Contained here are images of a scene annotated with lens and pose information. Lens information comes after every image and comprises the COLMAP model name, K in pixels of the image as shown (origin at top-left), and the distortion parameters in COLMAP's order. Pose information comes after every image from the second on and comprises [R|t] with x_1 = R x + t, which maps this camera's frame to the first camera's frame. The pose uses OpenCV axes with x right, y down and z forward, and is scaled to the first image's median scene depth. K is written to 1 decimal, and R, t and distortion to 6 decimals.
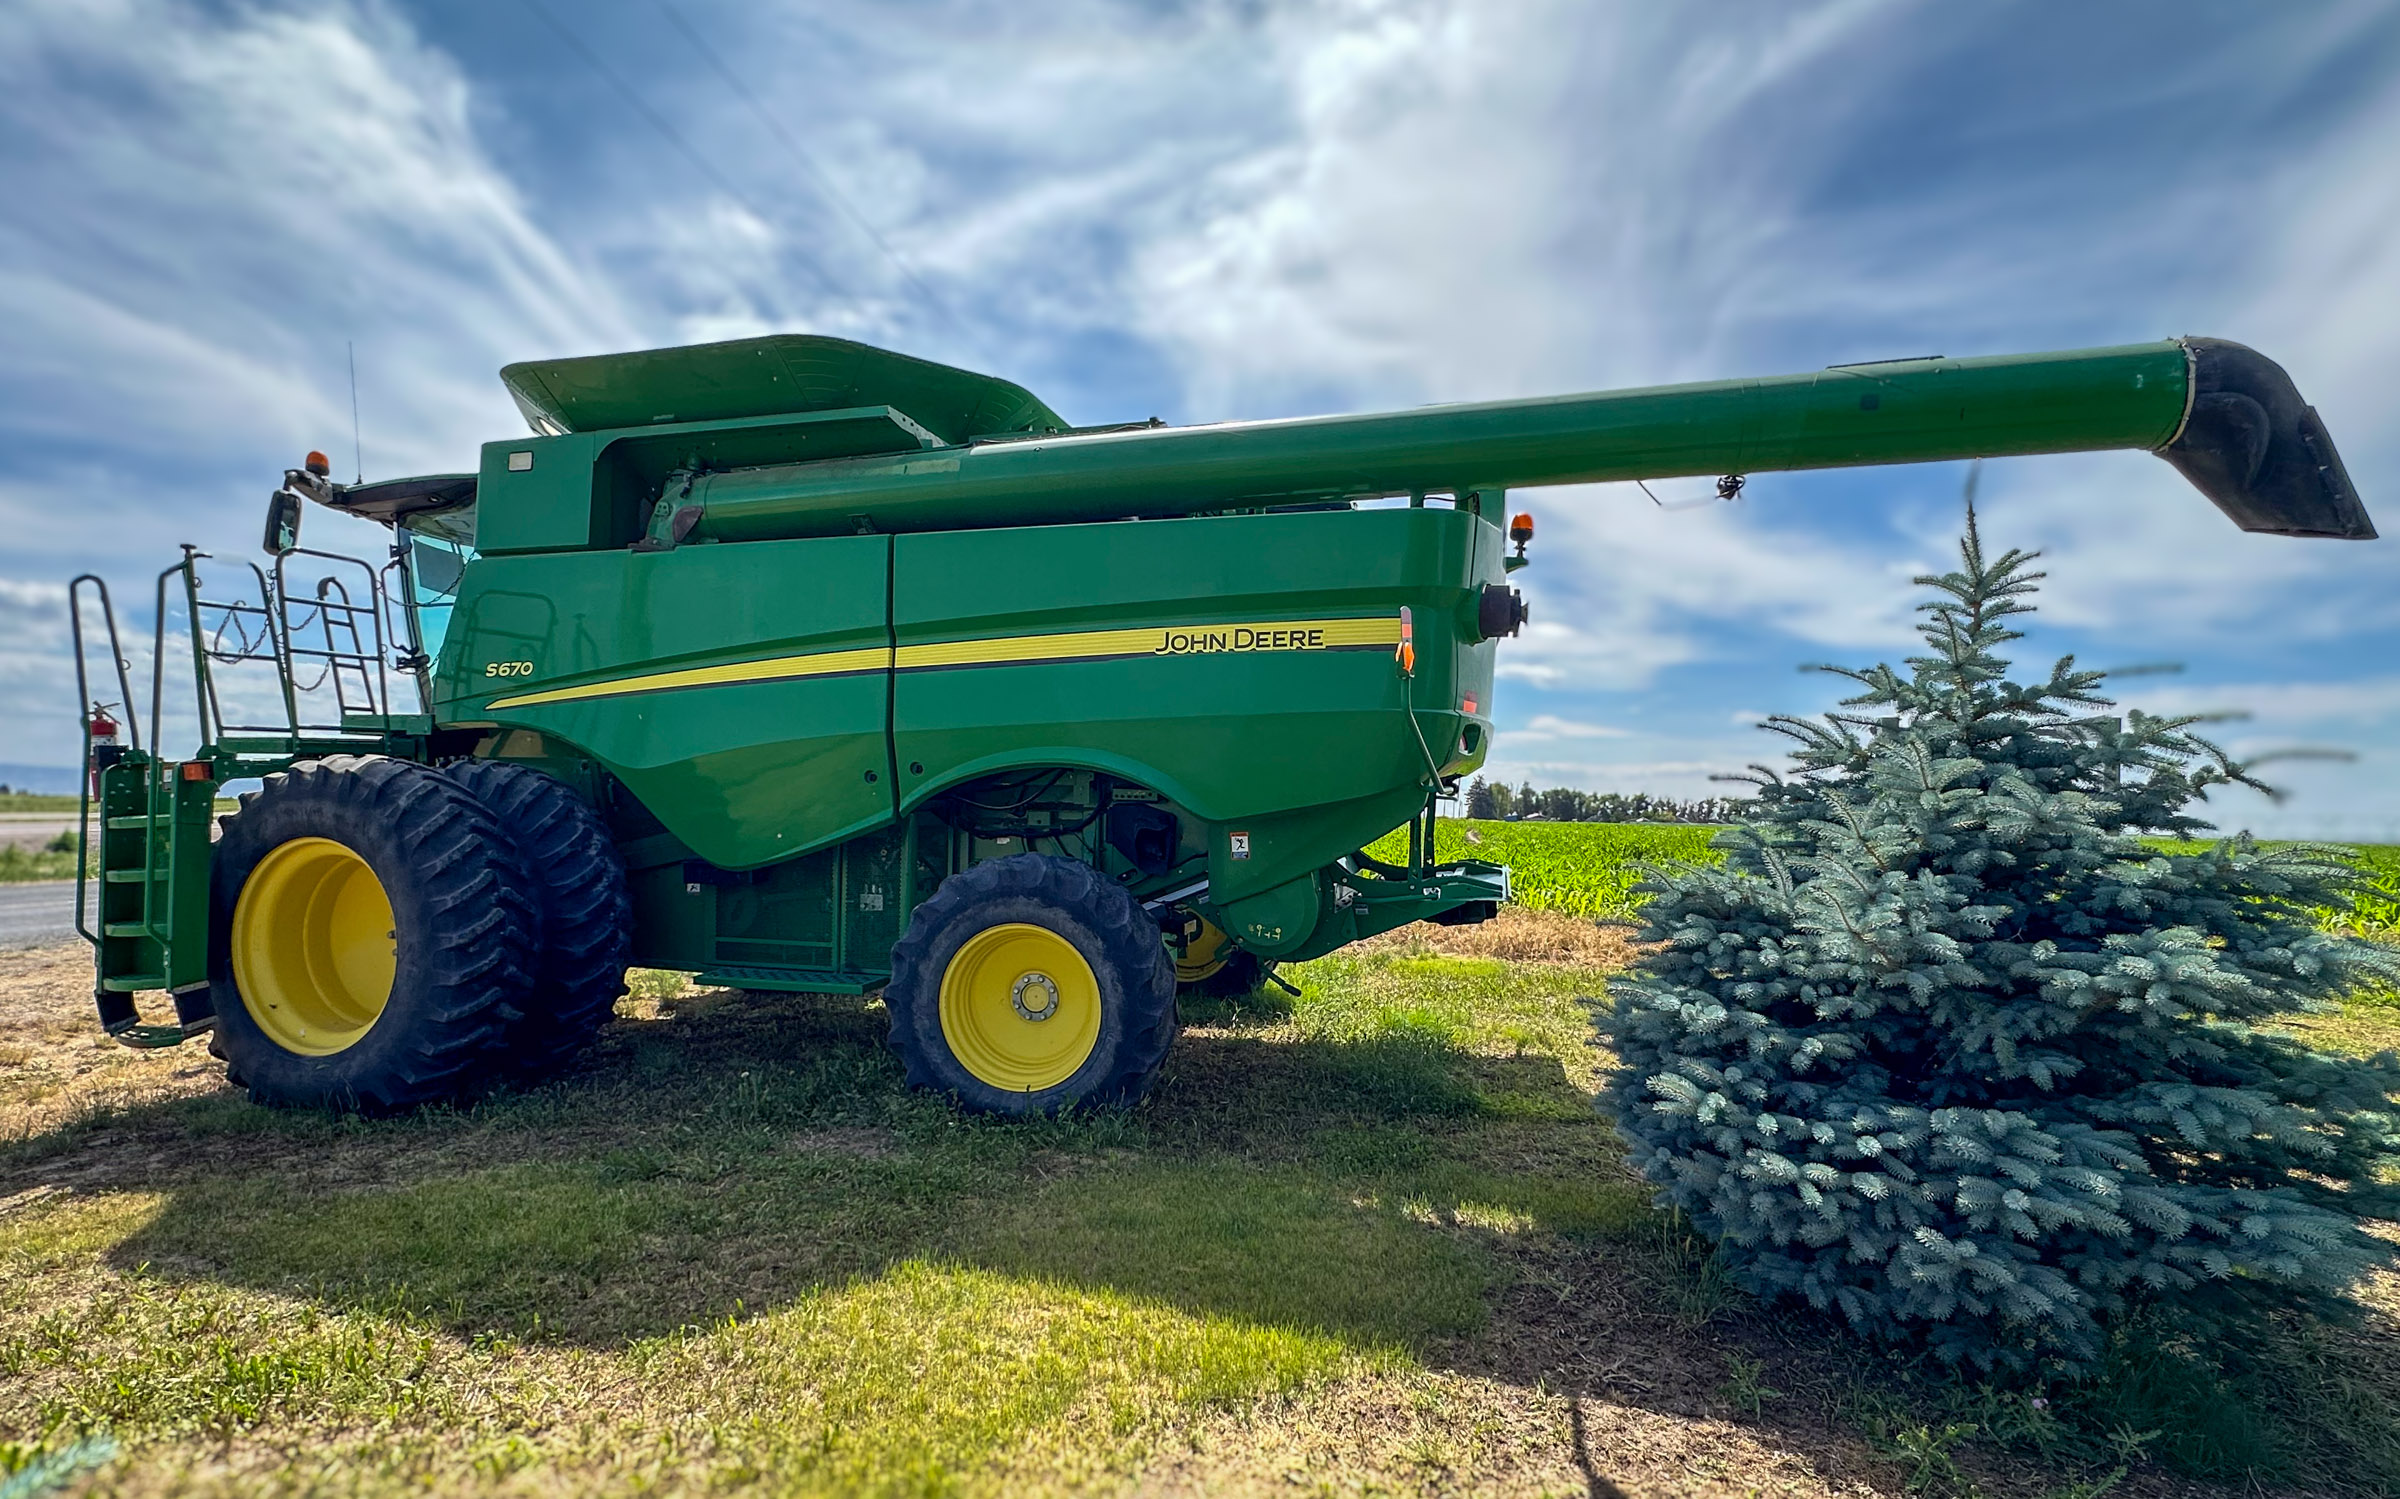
lens RADIAL K [[1128.8, 0, 1144.6], [0, 1128.8, 801.1], [0, 0, 1]] dist [0.005525, 0.000695]
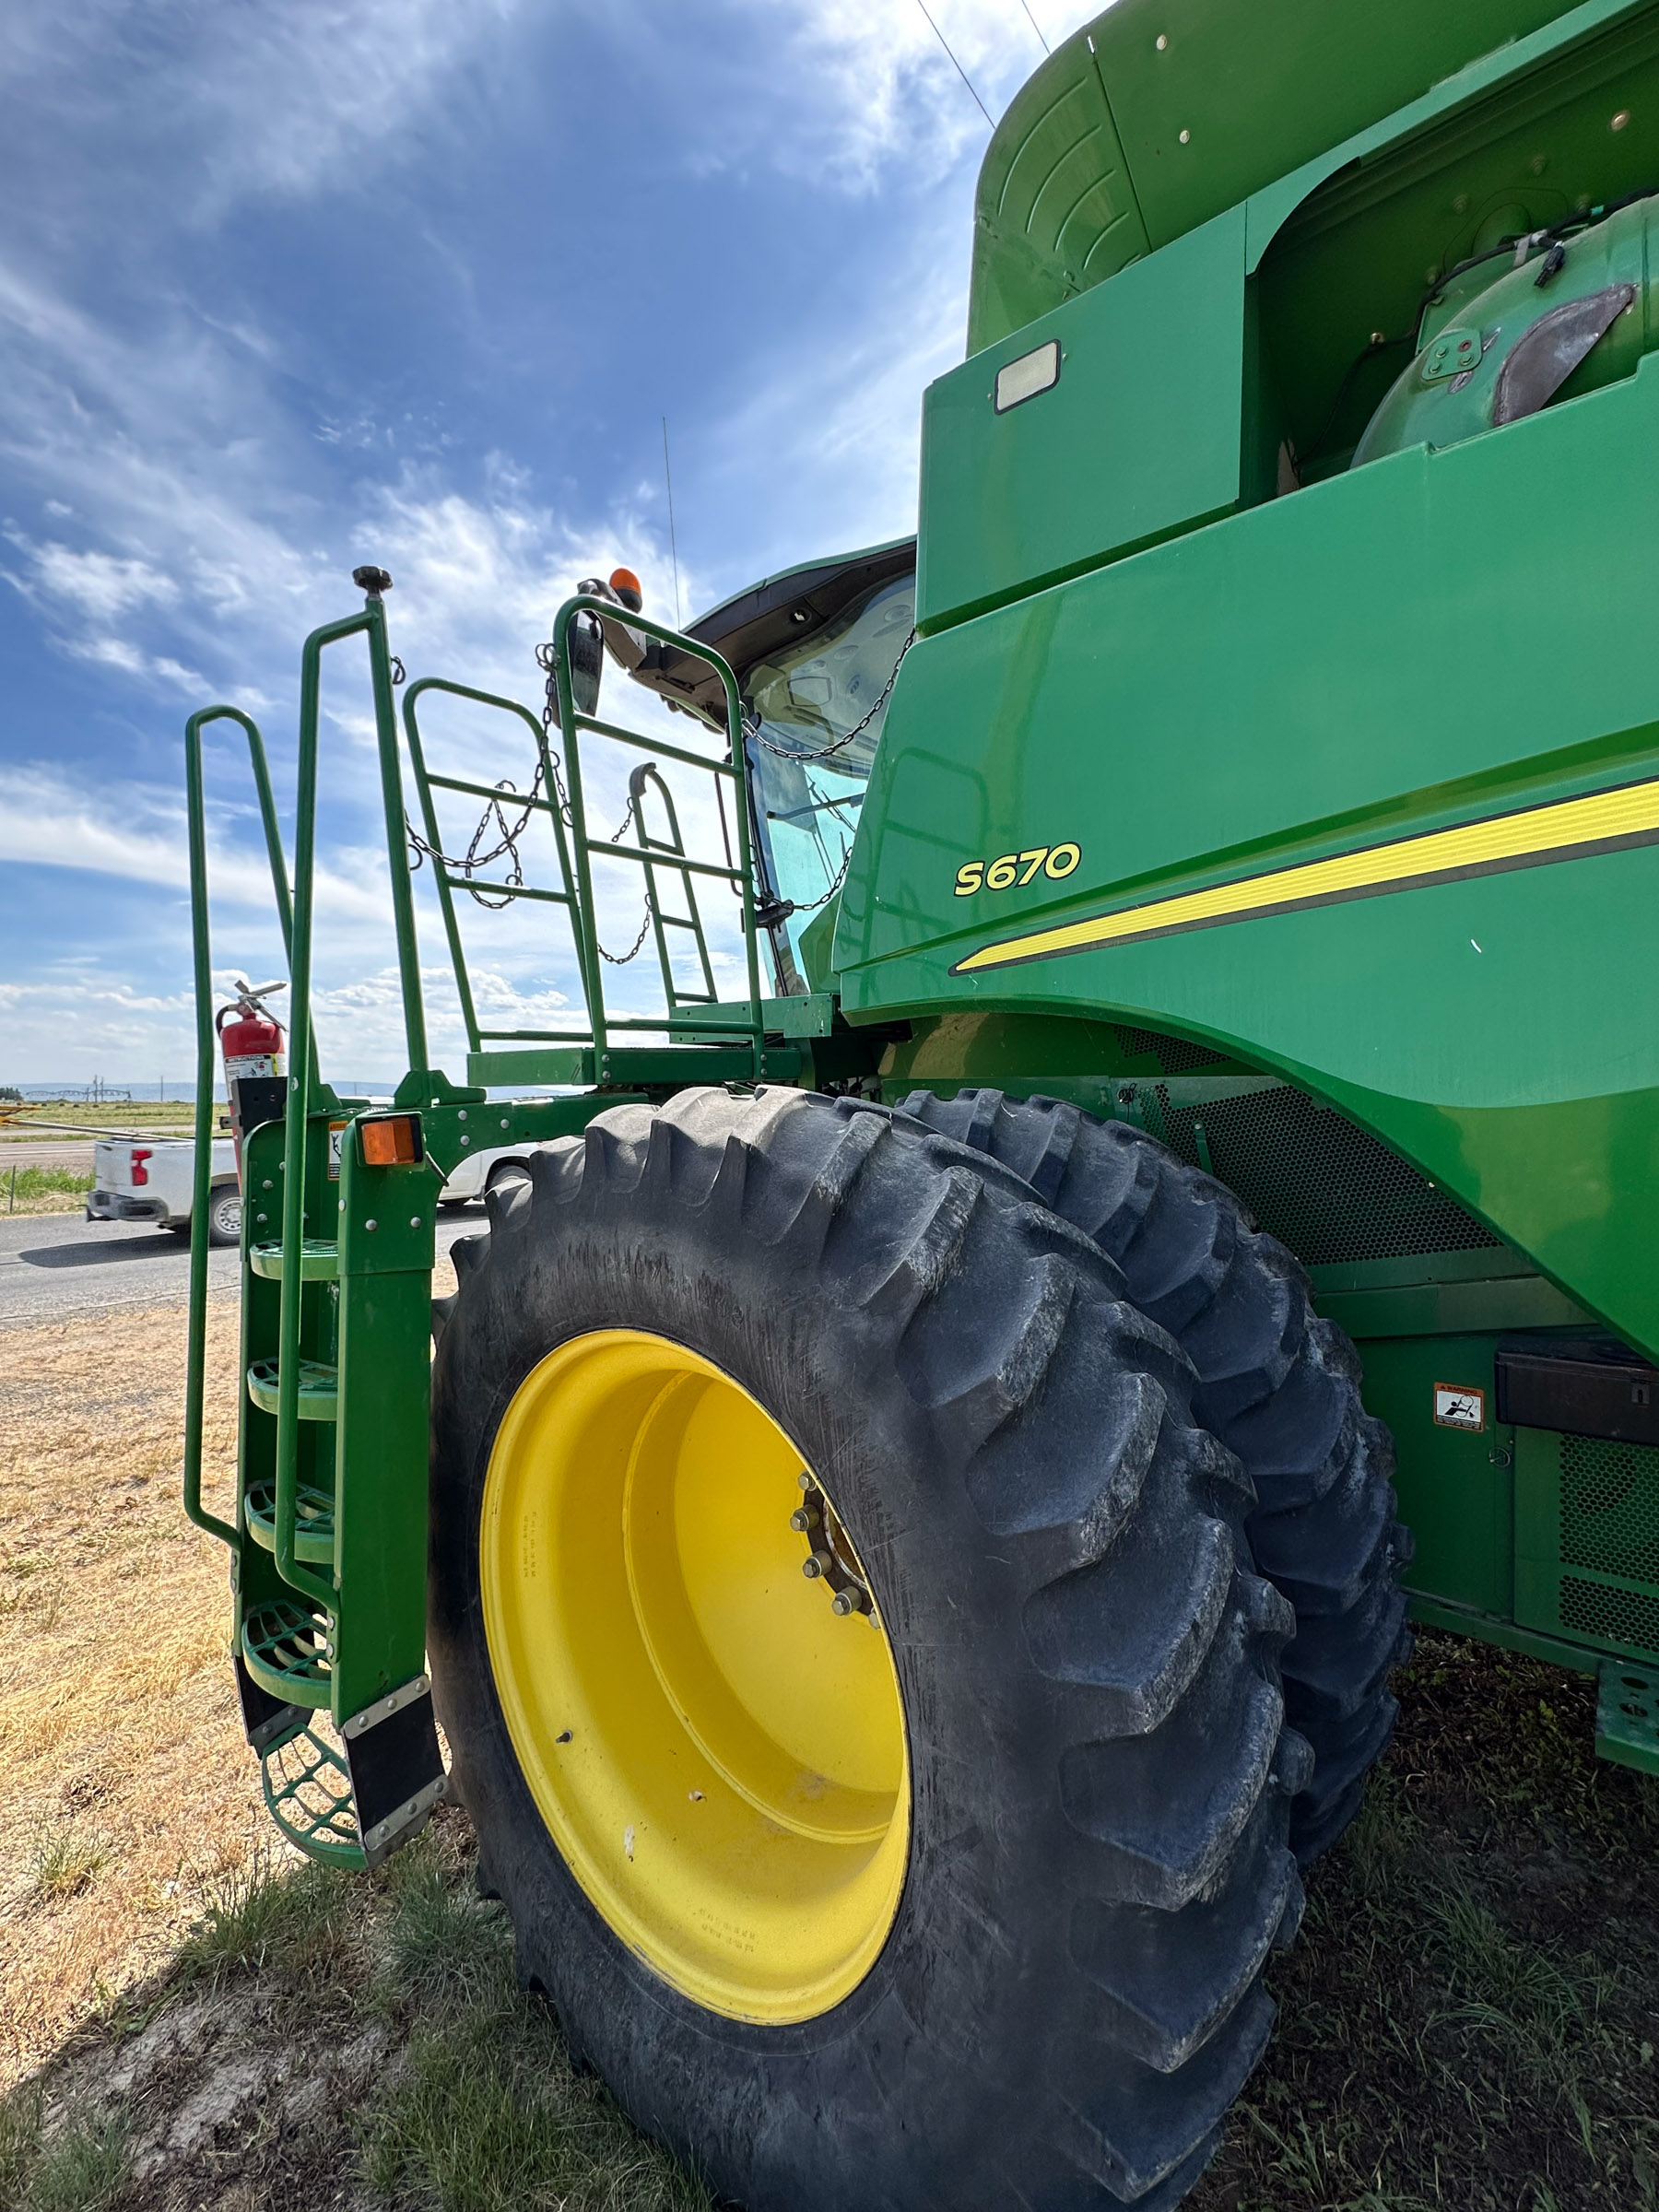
lens RADIAL K [[975.8, 0, 825.8], [0, 975.8, 1106.0], [0, 0, 1]] dist [-0.000774, 0.000045]
pose [[0.913206, -0.012645, -0.407303, -0.561527], [0.014882, 0.999887, 0.002325, -0.036354], [0.407227, -0.008185, 0.913290, 0.750527]]
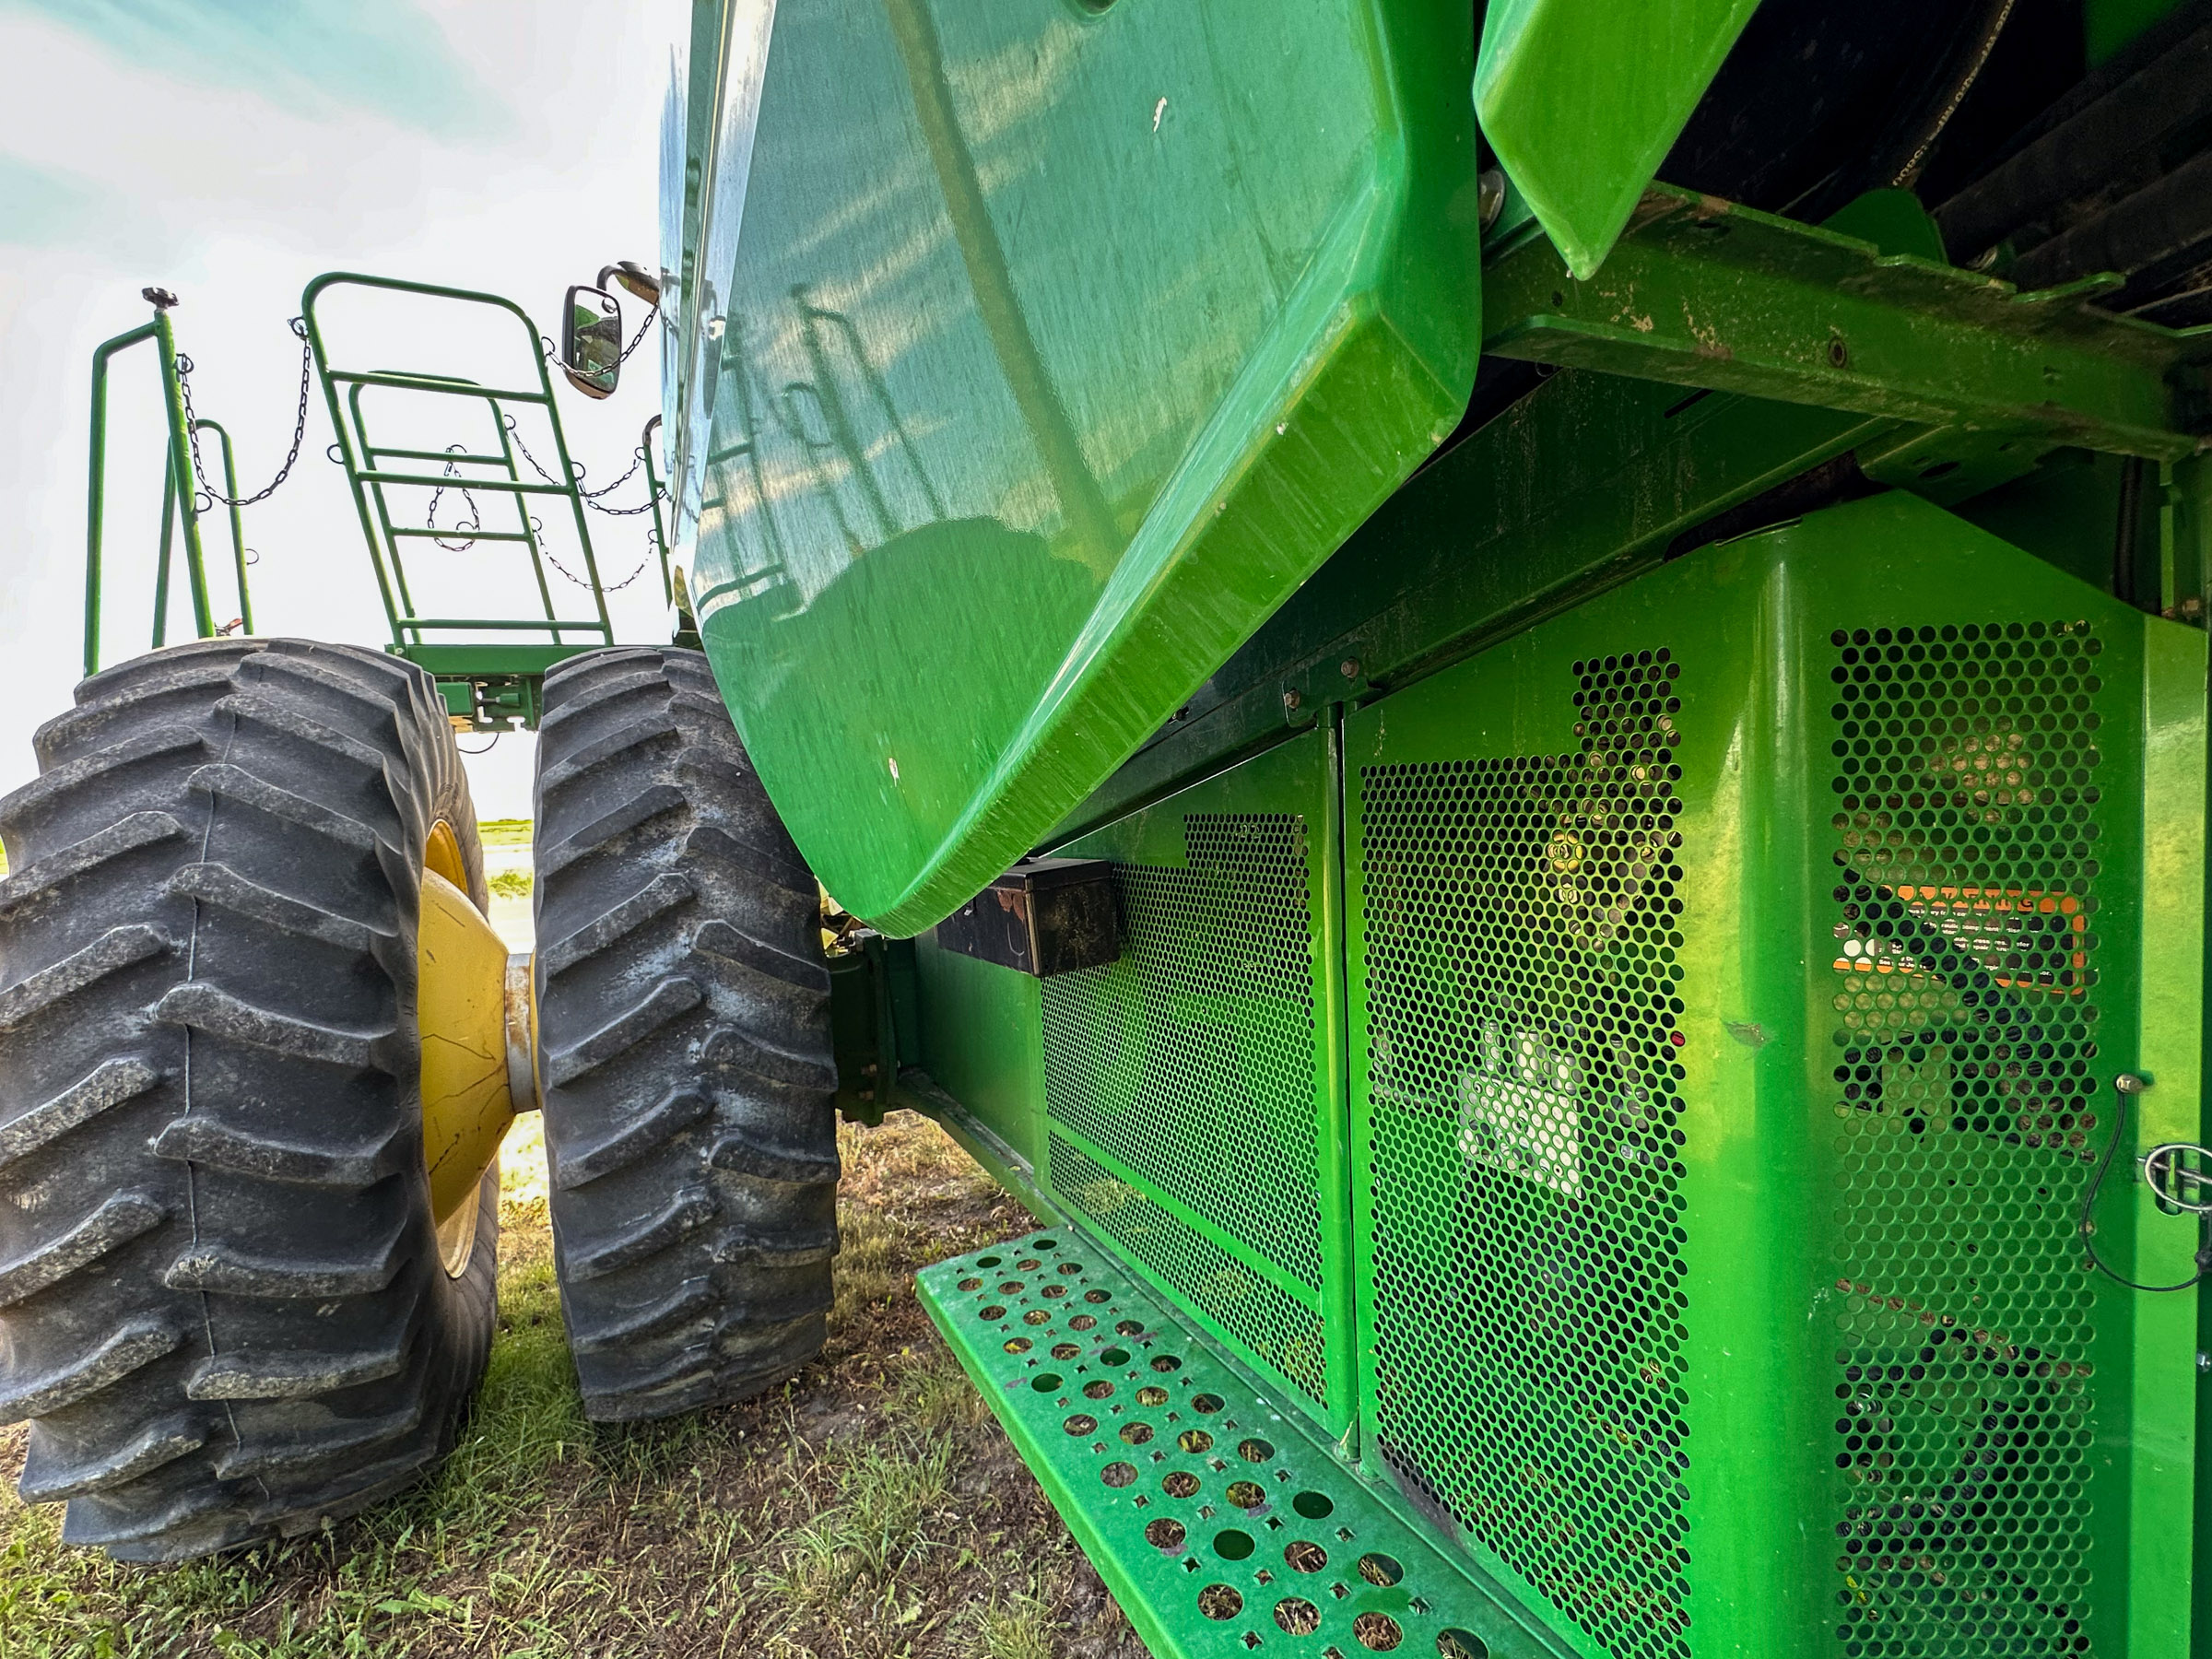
lens RADIAL K [[975.8, 0, 1101.8], [0, 975.8, 829.4], [0, 0, 1]] dist [-0.000774, 0.000045]
pose [[0.682151, -0.017871, -0.730993, -0.203610], [0.051430, 0.998398, 0.023586, 0.040933], [0.729400, -0.053684, 0.681977, 1.001353]]
